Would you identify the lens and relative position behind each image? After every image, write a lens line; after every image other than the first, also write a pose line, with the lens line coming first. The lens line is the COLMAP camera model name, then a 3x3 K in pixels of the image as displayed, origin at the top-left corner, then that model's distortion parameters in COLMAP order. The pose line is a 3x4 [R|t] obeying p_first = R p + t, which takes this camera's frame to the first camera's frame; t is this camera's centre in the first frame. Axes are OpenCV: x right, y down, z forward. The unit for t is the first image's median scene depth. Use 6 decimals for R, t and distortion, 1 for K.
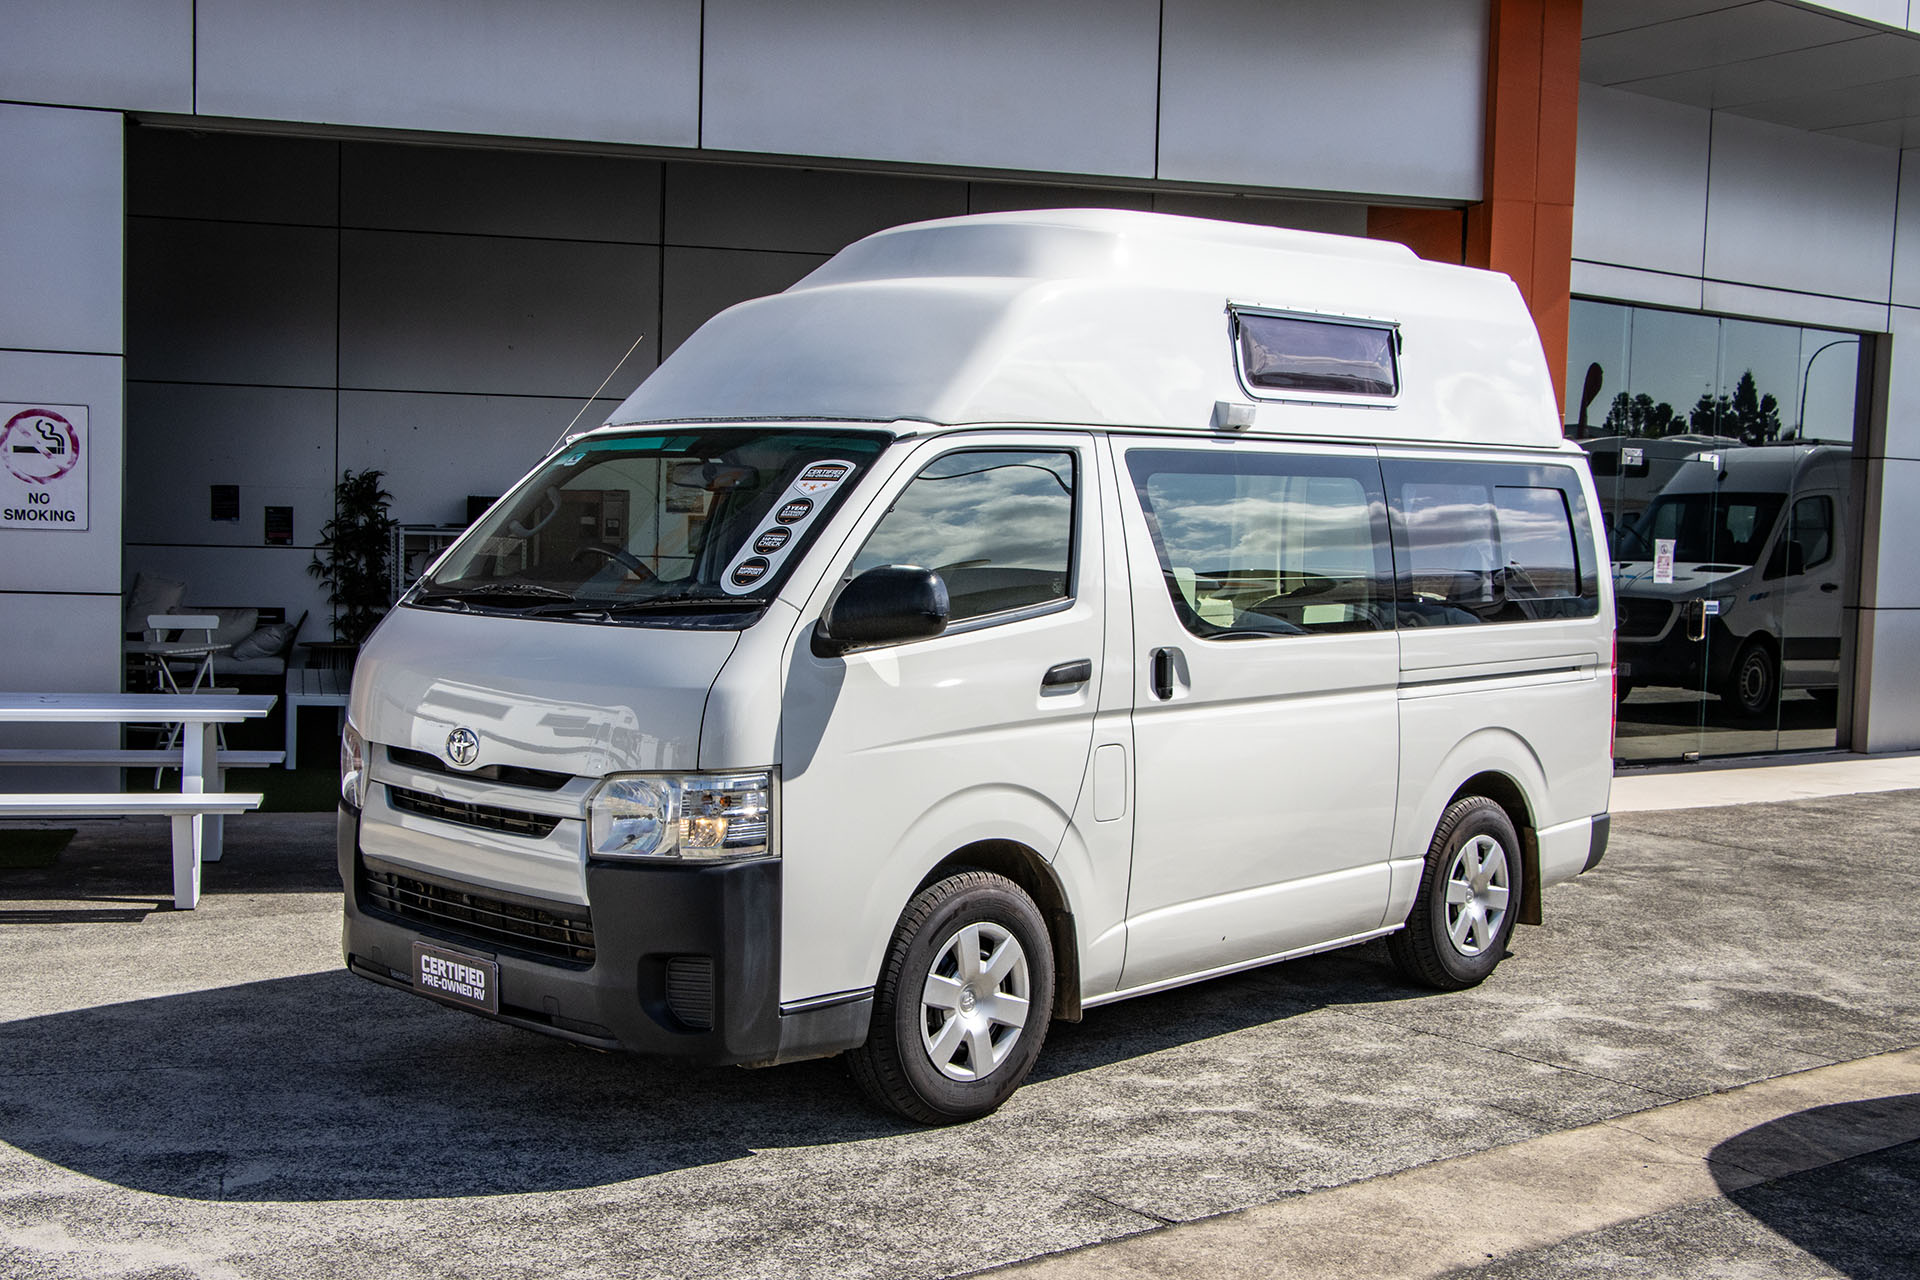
lens RADIAL K [[2263.3, 0, 901.5], [0, 2263.3, 673.0], [0, 0, 1]] dist [-0.080983, 0.320765]
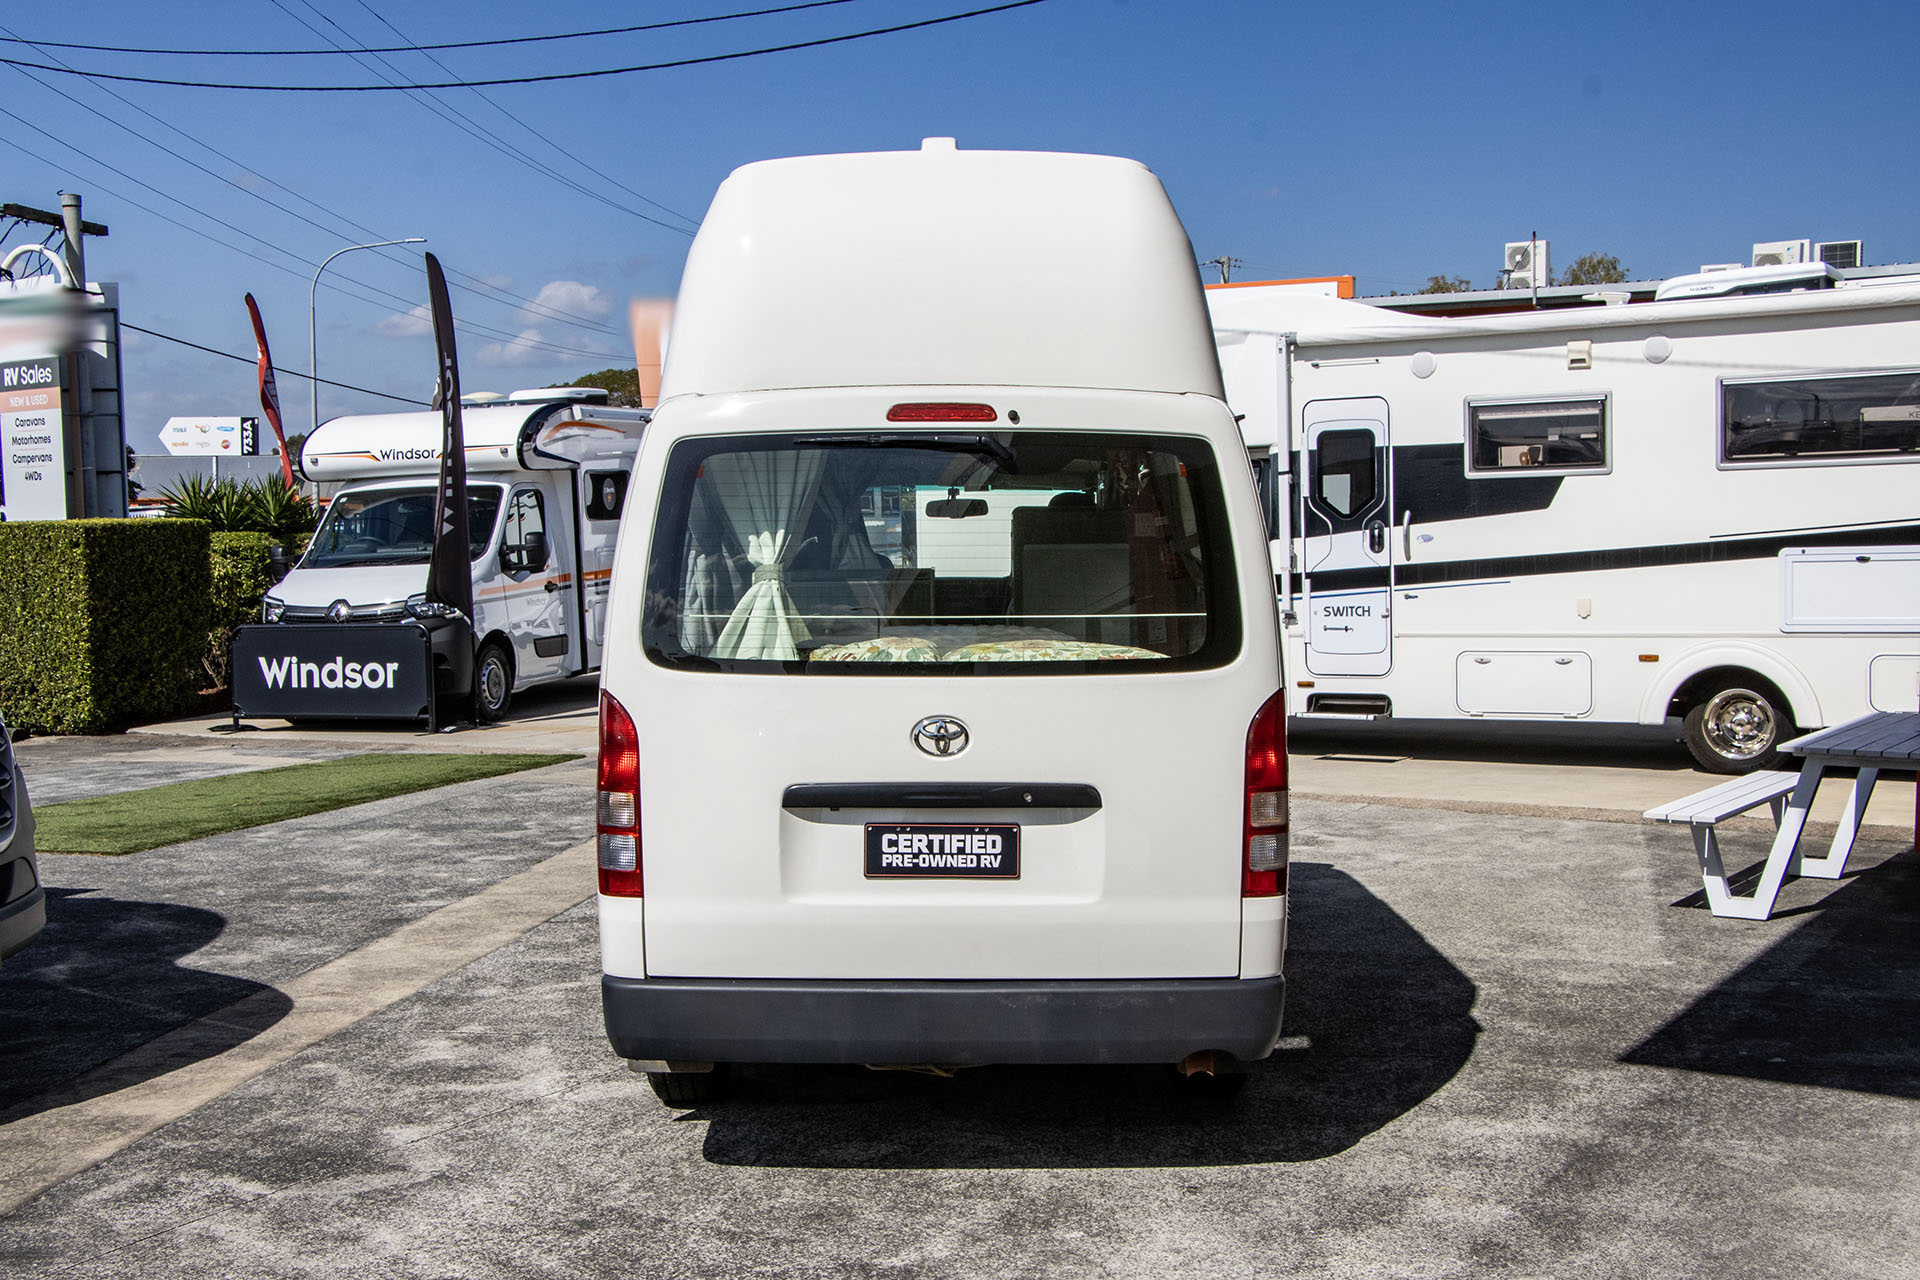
lens RADIAL K [[2203.8, 0, 960.0], [0, 2203.8, 640.0], [0, 0, 1]] dist [-0.094620, 0.344591]
pose [[-0.716286, 0.015766, -0.697628, 0.964351], [-0.062574, 0.994266, 0.086717, -0.133574], [0.694995, 0.105768, -0.711192, 2.146283]]
